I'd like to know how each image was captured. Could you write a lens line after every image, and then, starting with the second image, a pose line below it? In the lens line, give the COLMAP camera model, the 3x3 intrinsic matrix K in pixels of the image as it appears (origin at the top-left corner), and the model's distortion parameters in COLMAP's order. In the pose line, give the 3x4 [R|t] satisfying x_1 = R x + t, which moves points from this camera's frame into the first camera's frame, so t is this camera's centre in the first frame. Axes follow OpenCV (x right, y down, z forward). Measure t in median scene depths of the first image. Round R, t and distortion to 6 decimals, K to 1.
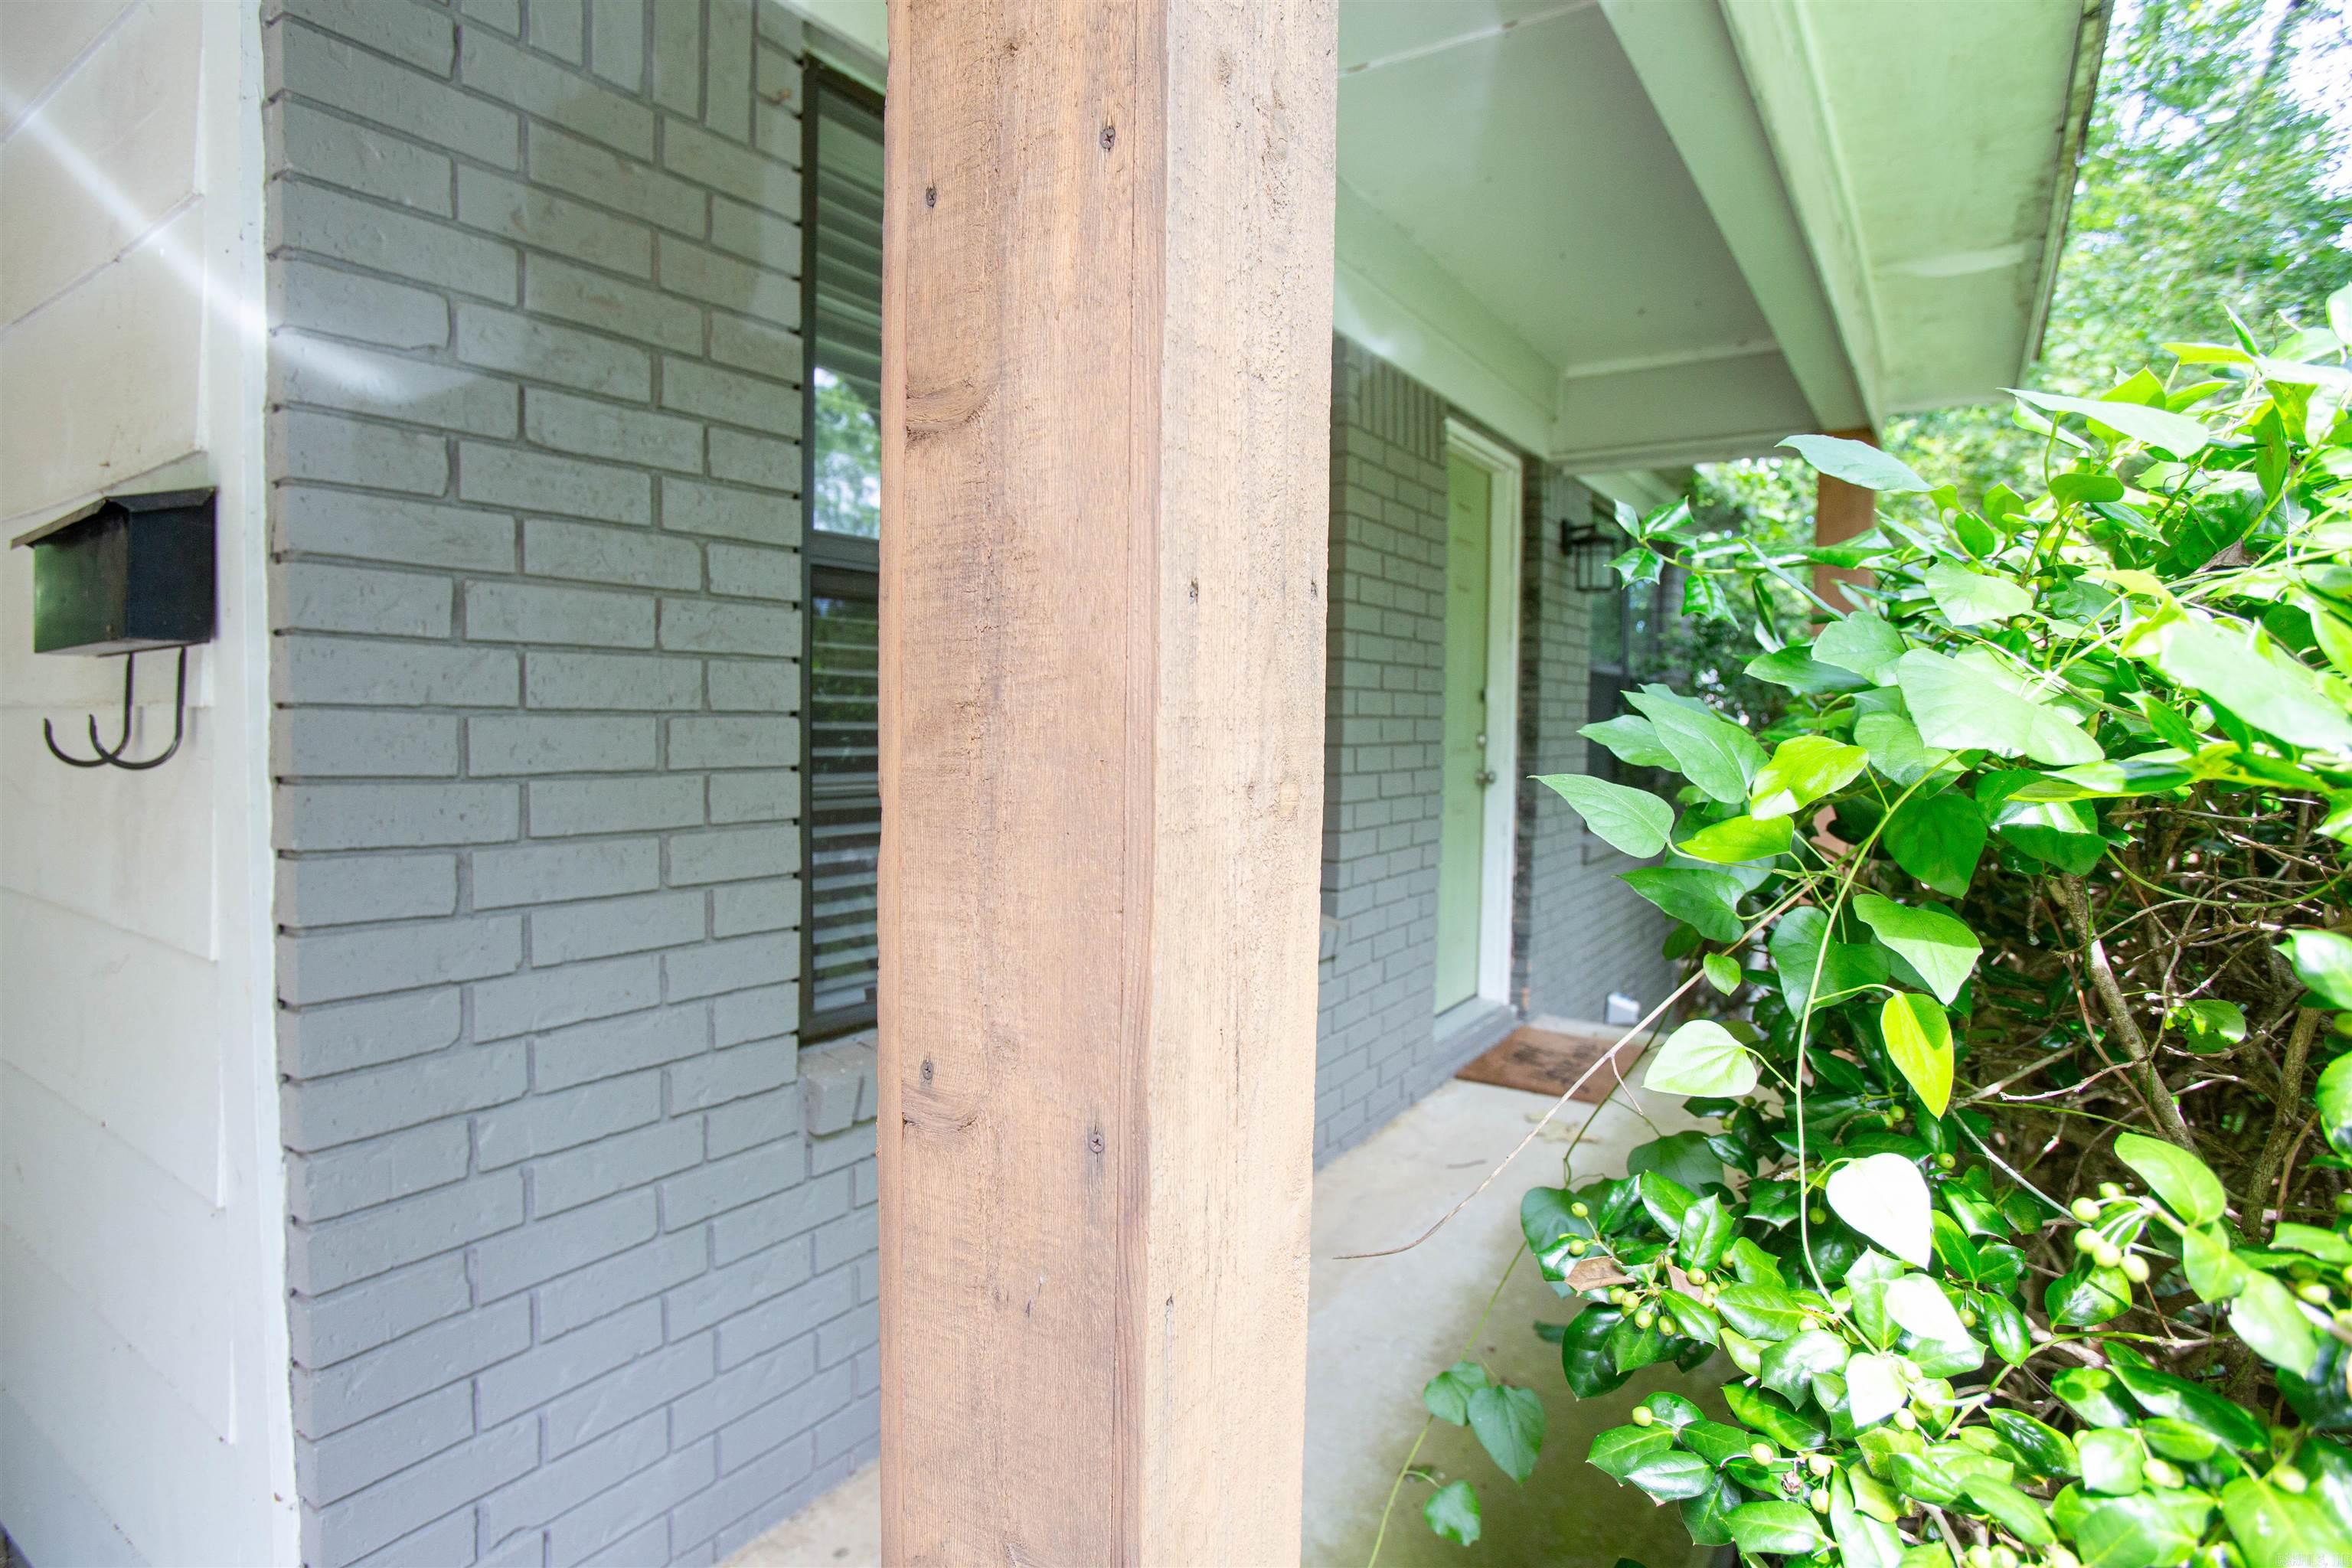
lens RADIAL K [[1181.4, 0, 1162.7], [0, 1181.4, 794.6], [0, 0, 1]] dist [-0.059500, 0.000170]
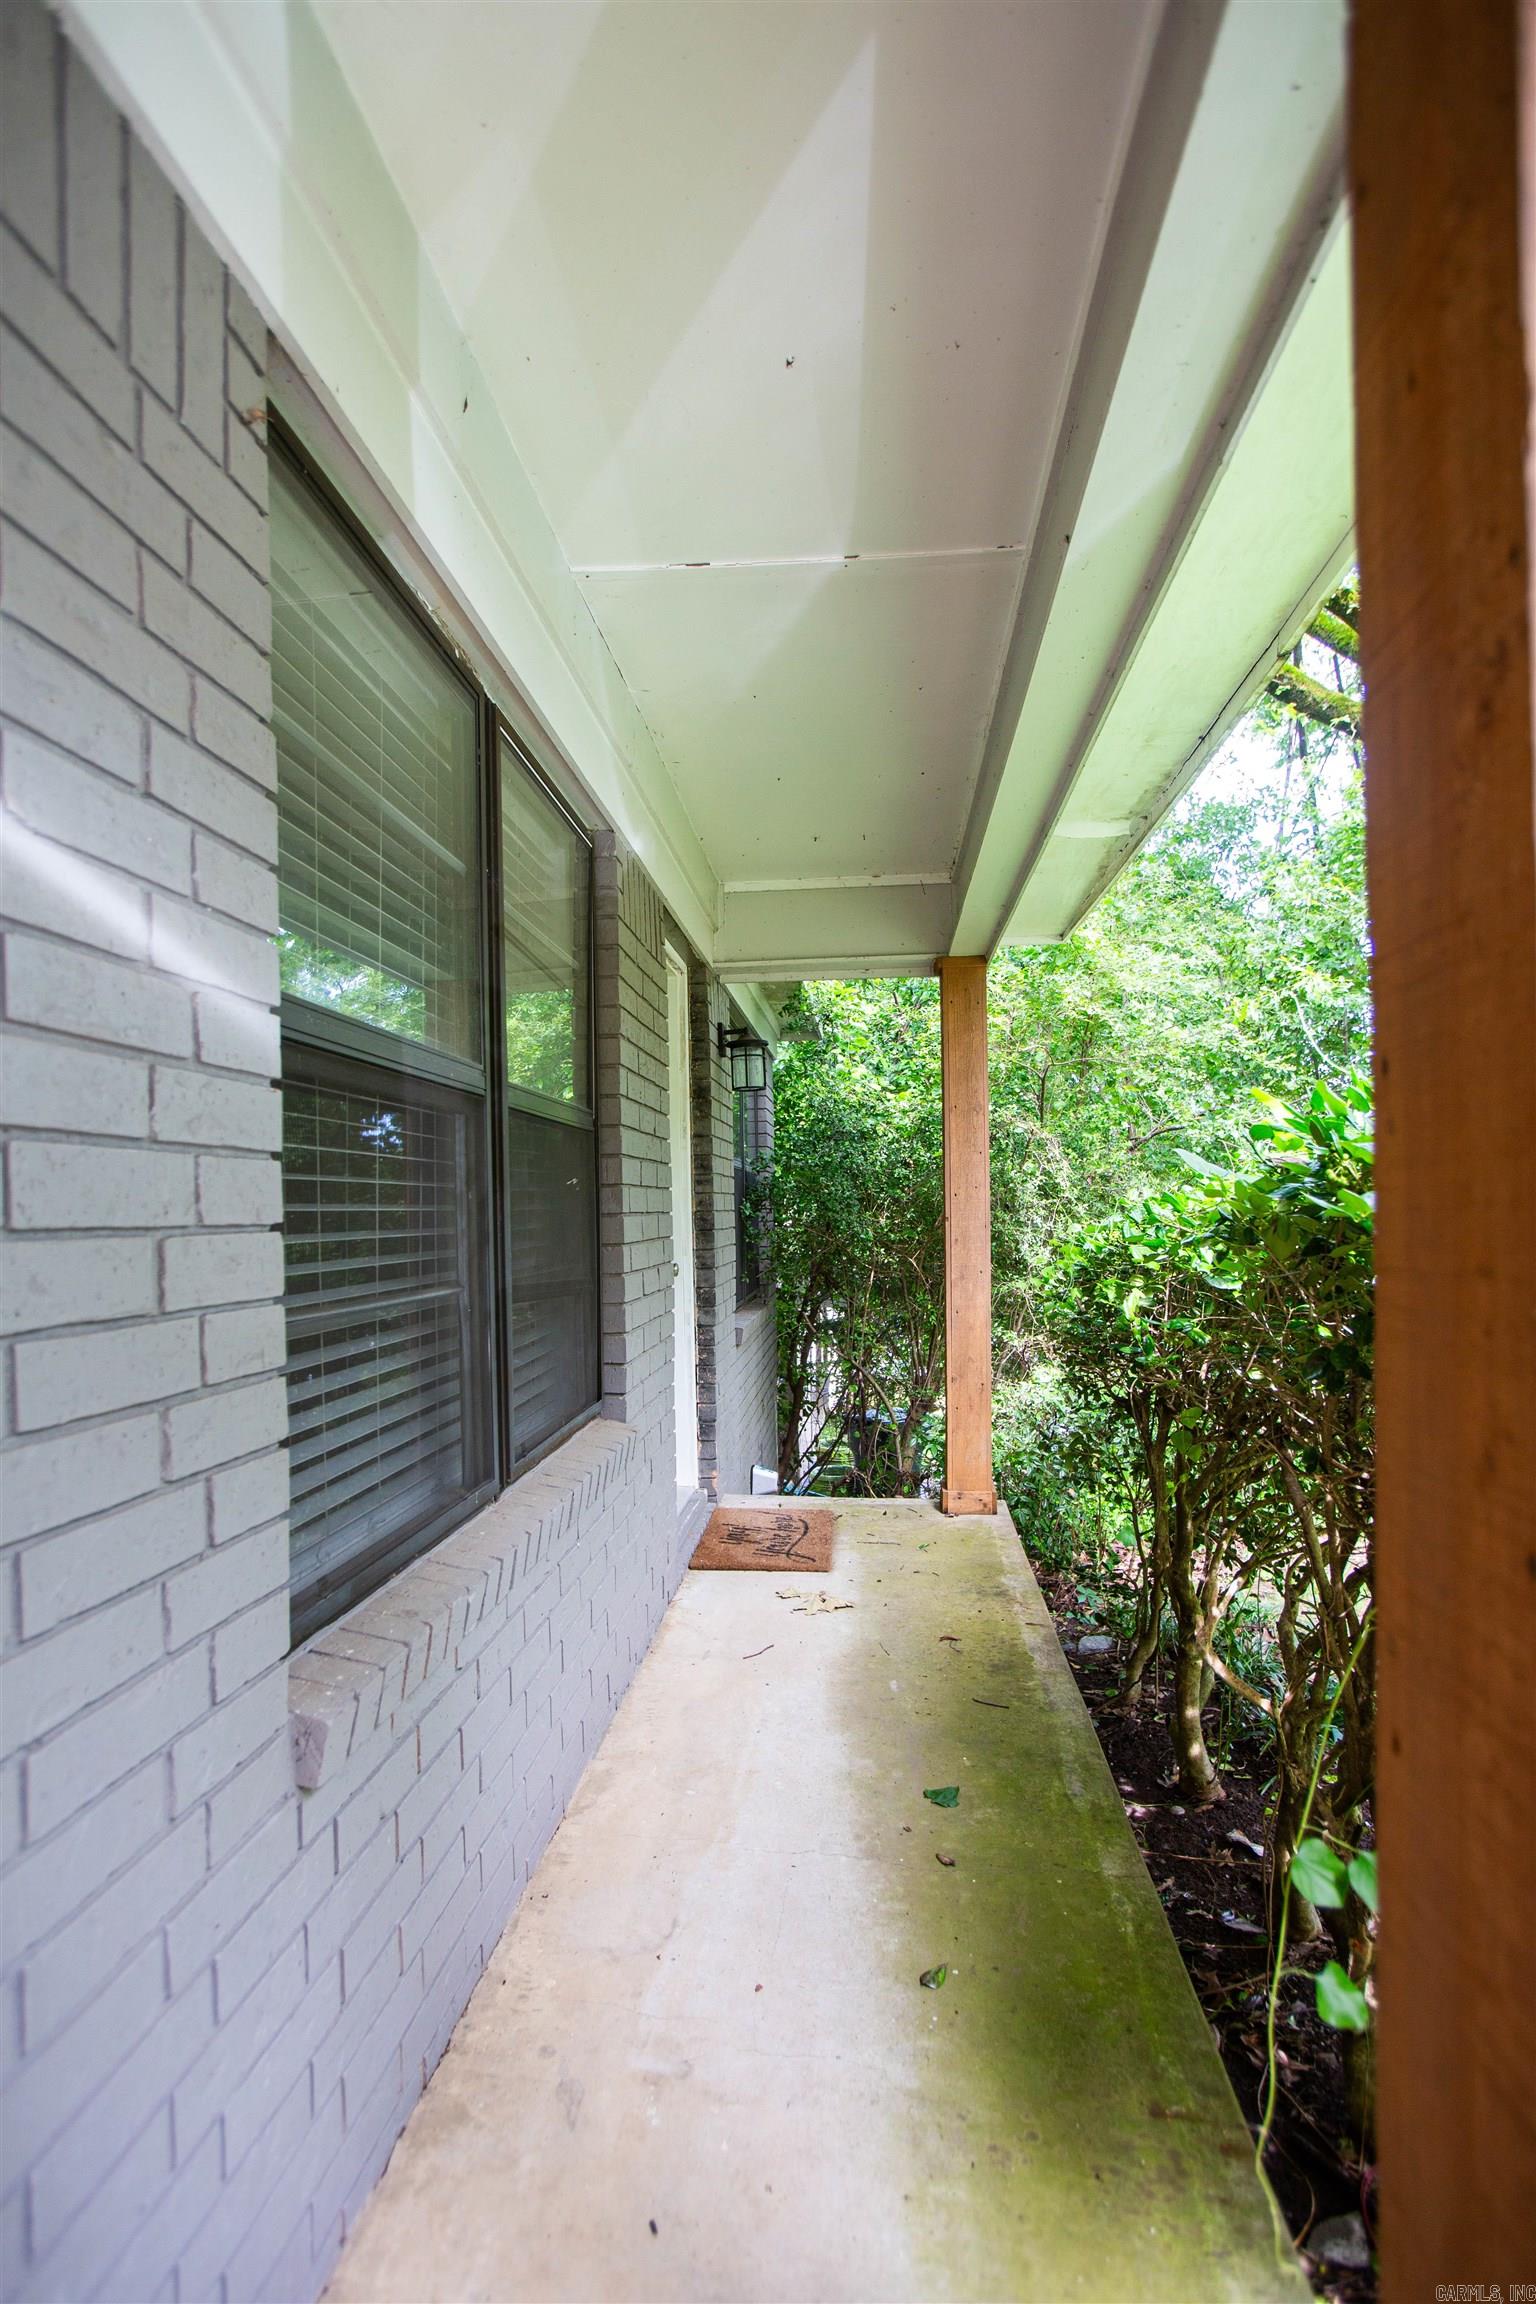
lens RADIAL K [[1157.3, 0, 763.9], [0, 1157.3, 1232.0], [0, 0, 1]] dist [-0.059500, 0.000170]
pose [[0.867791, -0.031140, 0.495953, -0.433917], [0.054833, 0.997941, -0.033285, -0.026137], [-0.493895, 0.056079, 0.867711, 0.231151]]
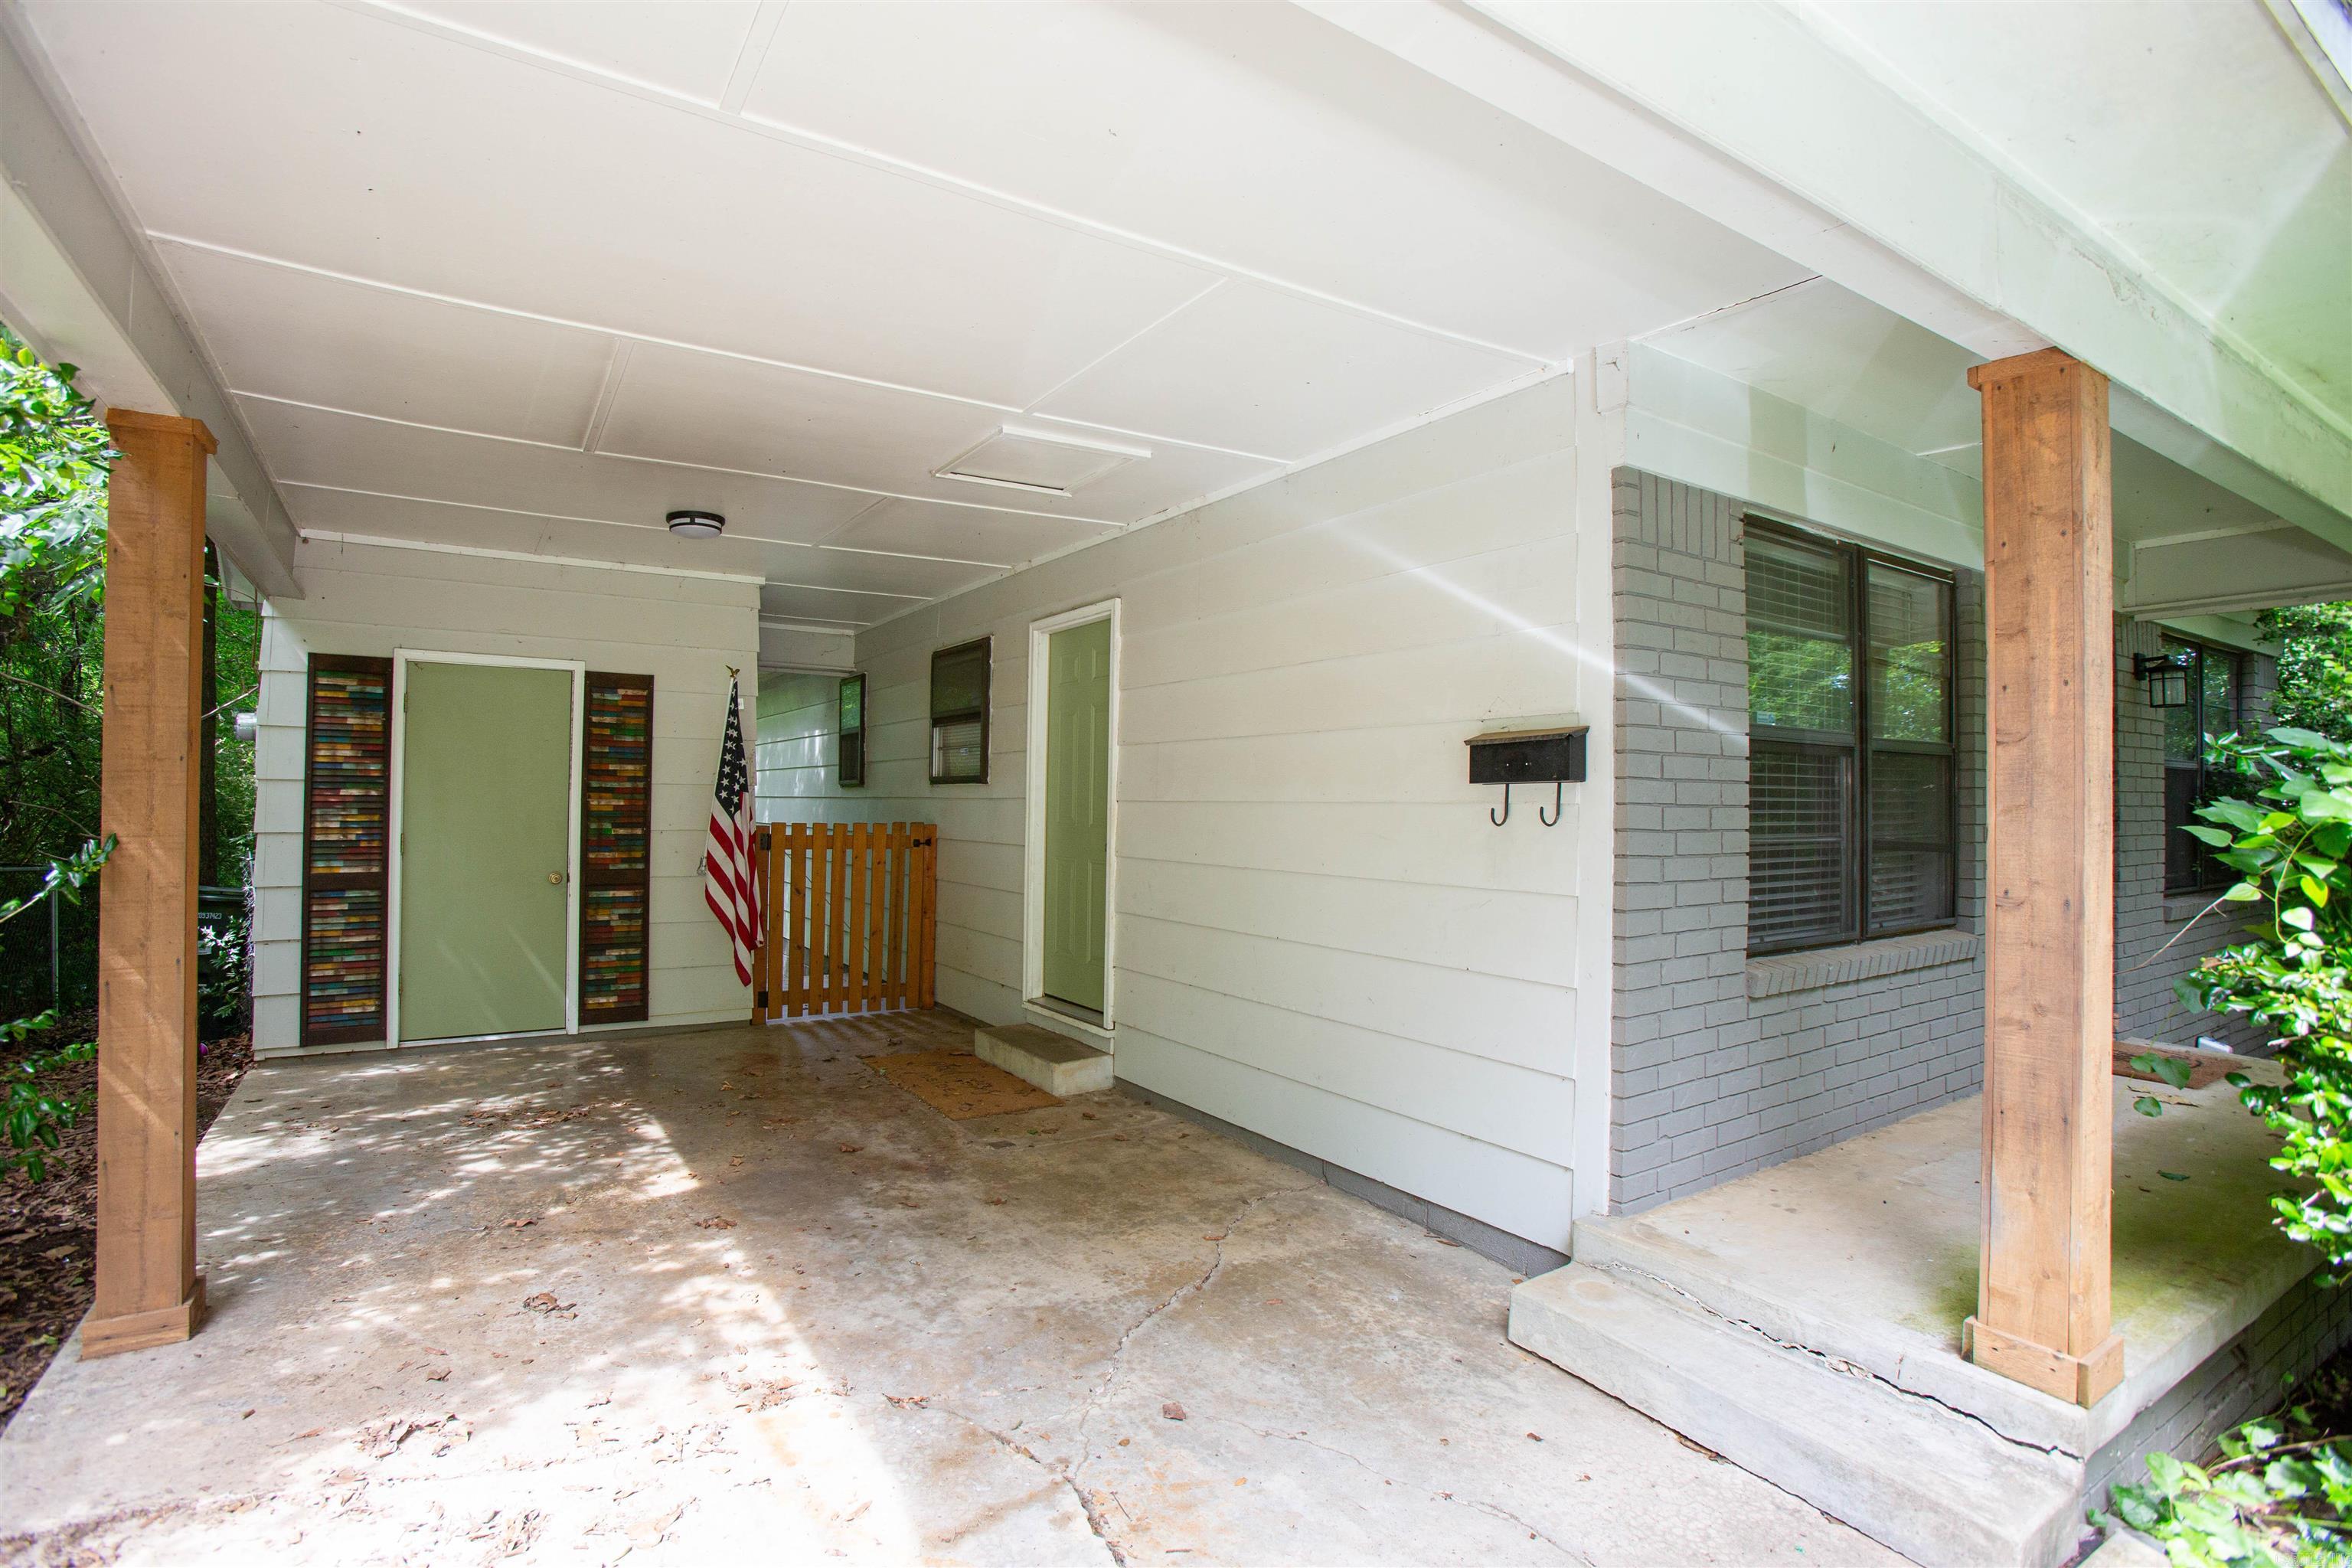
lens RADIAL K [[1122.8, 0, 1177.7], [0, 1122.8, 786.0], [0, 0, 1]] dist [0.001919, 0.001175]
pose [[0.935689, -0.009677, -0.352692, -0.617668], [-0.019785, 0.996612, -0.079835, 0.094198], [0.352269, 0.081679, 0.932328, -1.523398]]
